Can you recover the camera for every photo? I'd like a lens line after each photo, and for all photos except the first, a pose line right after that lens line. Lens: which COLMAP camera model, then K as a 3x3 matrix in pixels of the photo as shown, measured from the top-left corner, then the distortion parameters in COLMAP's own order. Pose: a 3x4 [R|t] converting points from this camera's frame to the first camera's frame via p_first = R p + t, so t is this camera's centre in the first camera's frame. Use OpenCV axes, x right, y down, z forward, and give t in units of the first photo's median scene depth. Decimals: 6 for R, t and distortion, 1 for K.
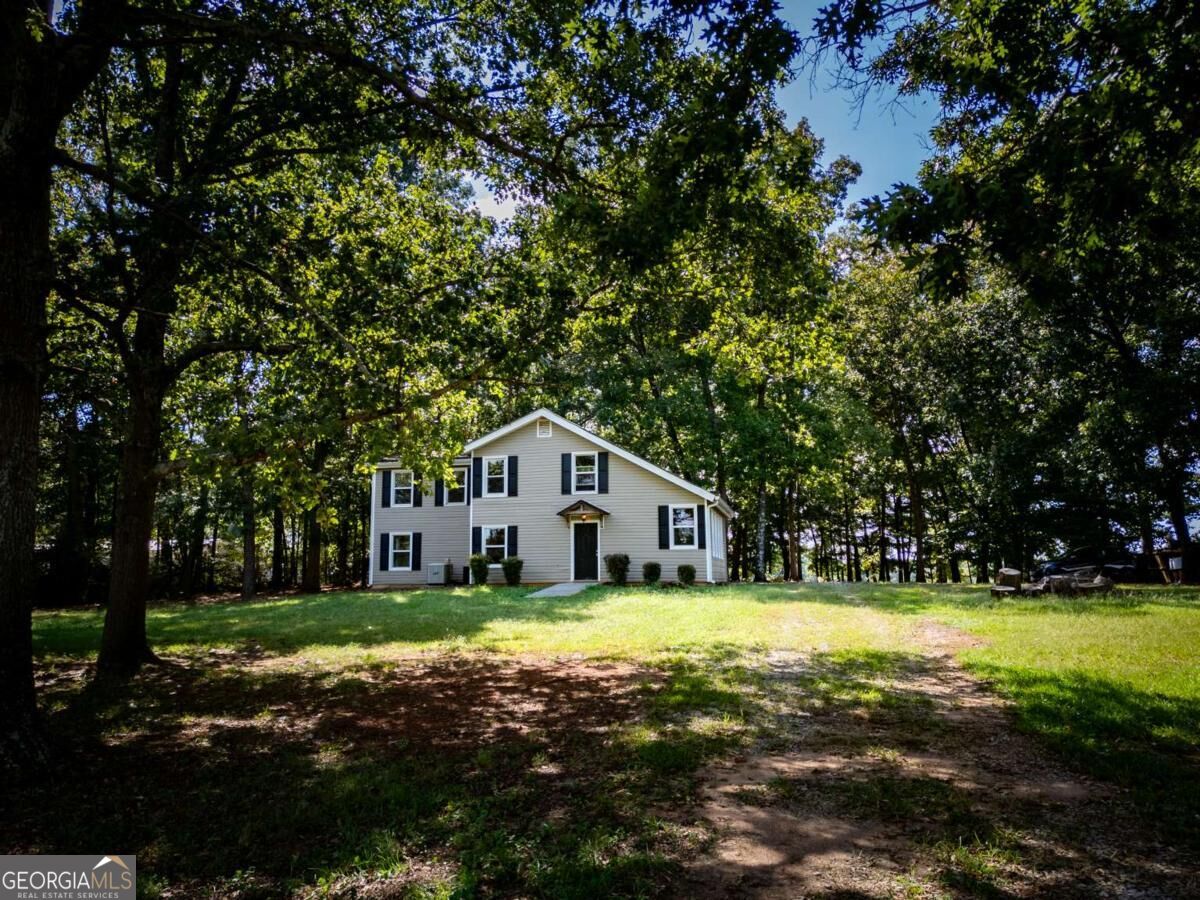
lens RADIAL K [[900.6, 0, 600.0], [0, 900.6, 450.0], [0, 0, 1]] dist [0.047919, -0.049212]
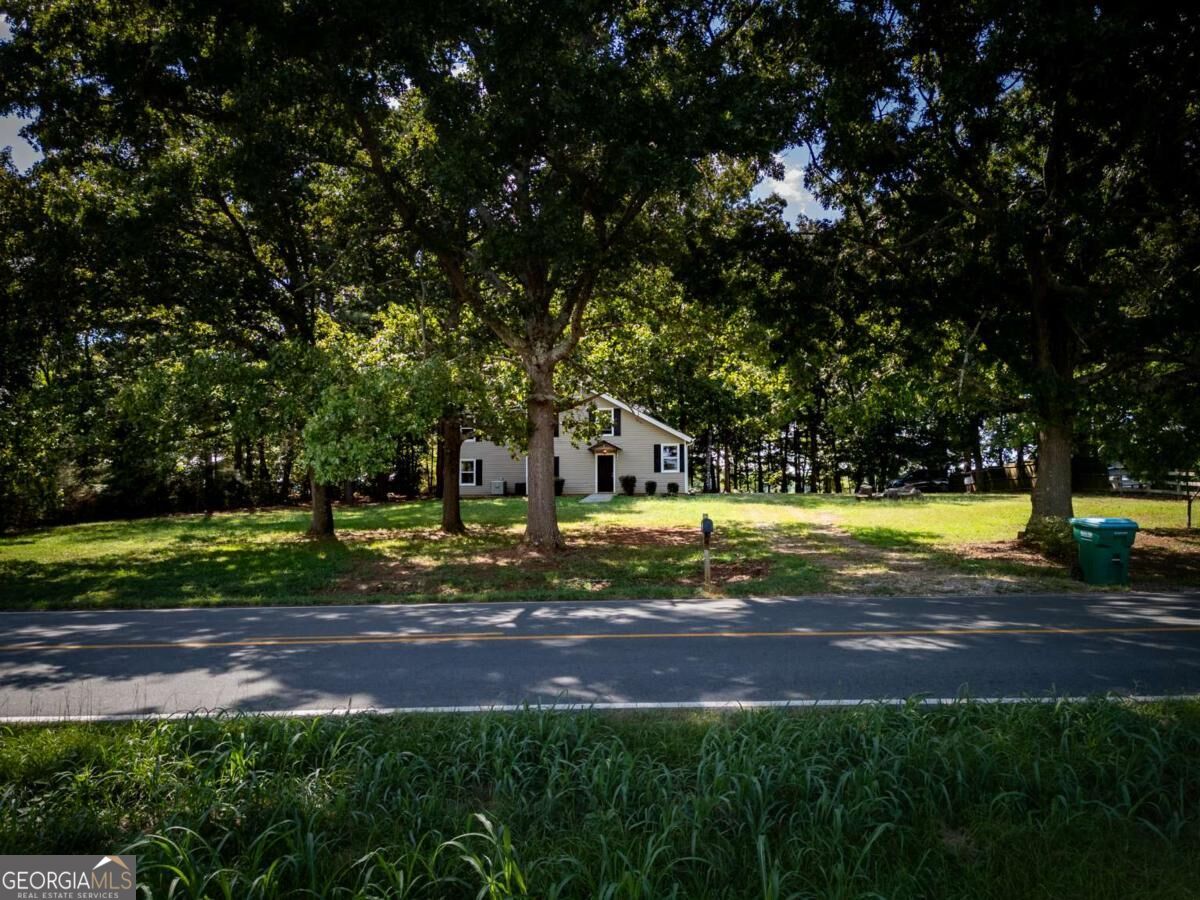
lens RADIAL K [[900.6, 0, 600.0], [0, 900.6, 450.0], [0, 0, 1]] dist [0.047919, -0.049212]
pose [[0.993730, 0.003179, 0.111758, -0.196159], [-0.013920, 0.995336, 0.095461, -0.073038], [-0.110933, -0.096418, 0.989140, -0.507367]]
